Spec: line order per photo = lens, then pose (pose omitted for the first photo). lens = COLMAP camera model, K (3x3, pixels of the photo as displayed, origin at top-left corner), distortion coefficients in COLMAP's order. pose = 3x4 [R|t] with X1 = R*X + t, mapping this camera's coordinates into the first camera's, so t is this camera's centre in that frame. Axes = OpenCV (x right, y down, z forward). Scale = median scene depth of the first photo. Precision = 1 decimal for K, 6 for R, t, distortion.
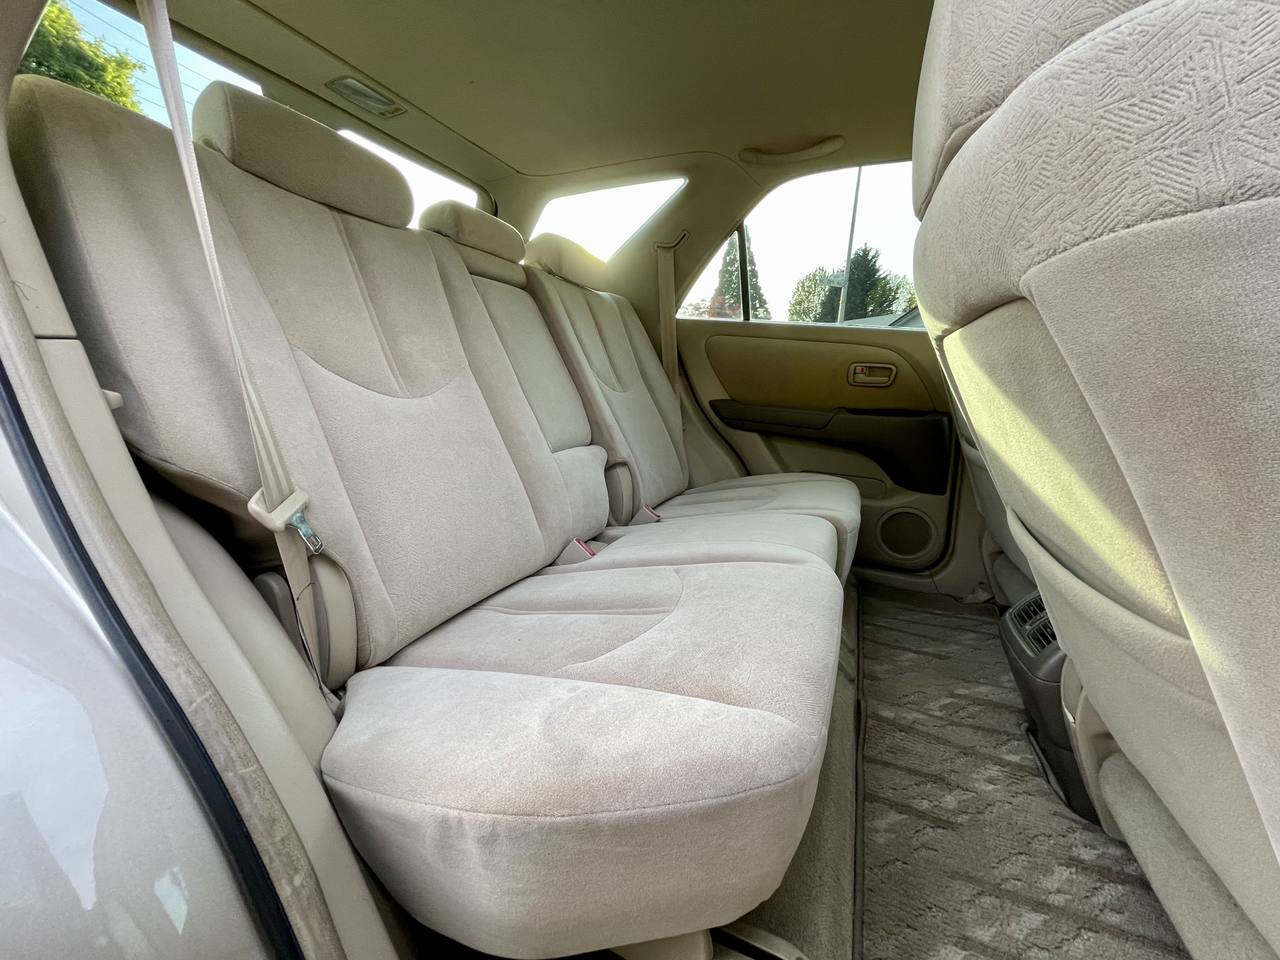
lens RADIAL K [[512.5, 0, 630.9], [0, 512.5, 478.1], [0, 0, 1]] dist [-0.001985, 0.000054]
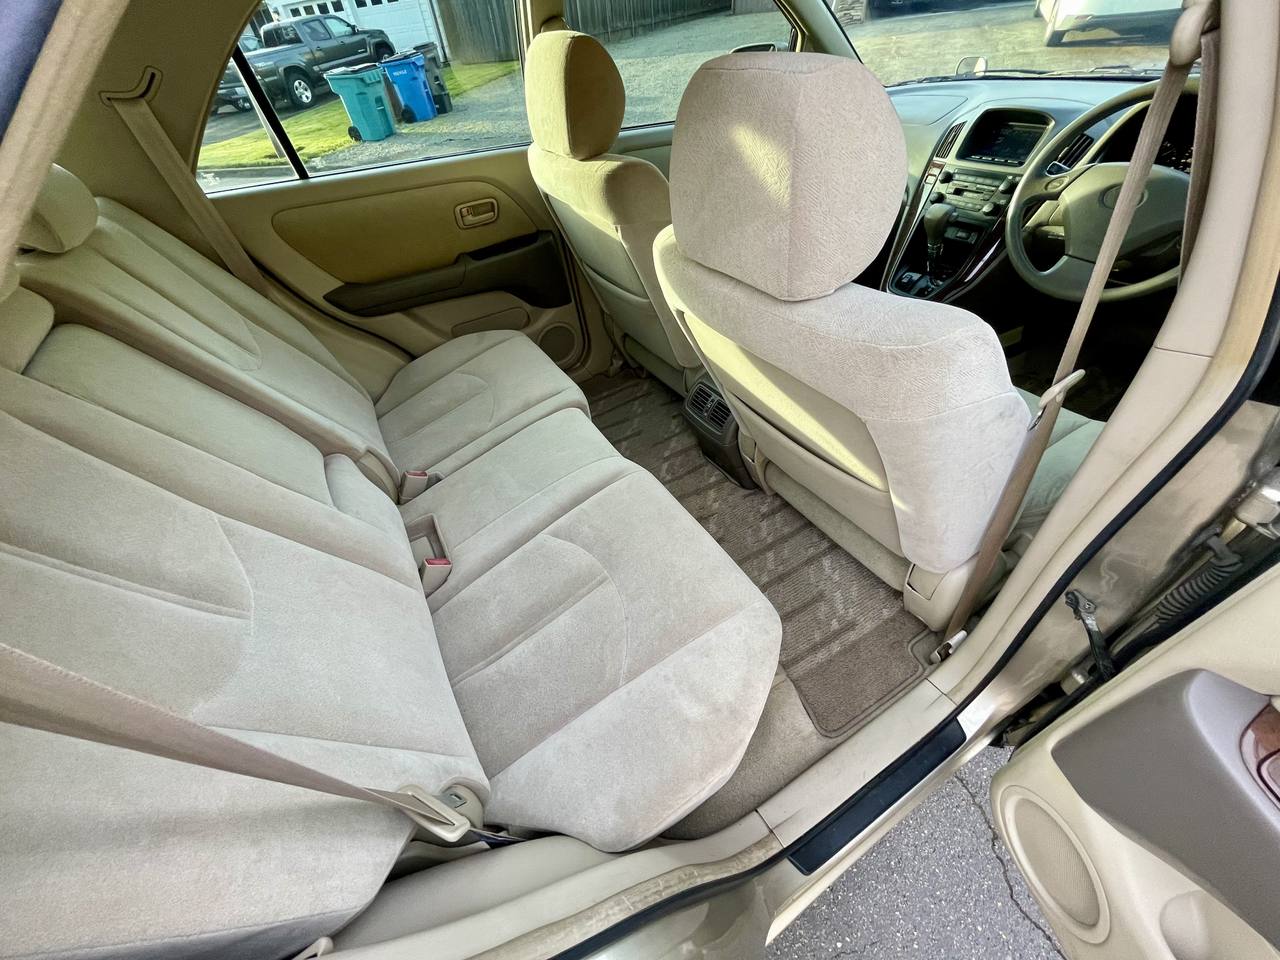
lens RADIAL K [[512.5, 0, 630.9], [0, 512.5, 478.1], [0, 0, 1]] dist [-0.001985, 0.000054]
pose [[0.590388, -0.608869, 0.529832, -0.287222], [0.276709, 0.769353, 0.575785, -0.452364], [-0.758205, -0.193327, 0.622696, 0.100346]]
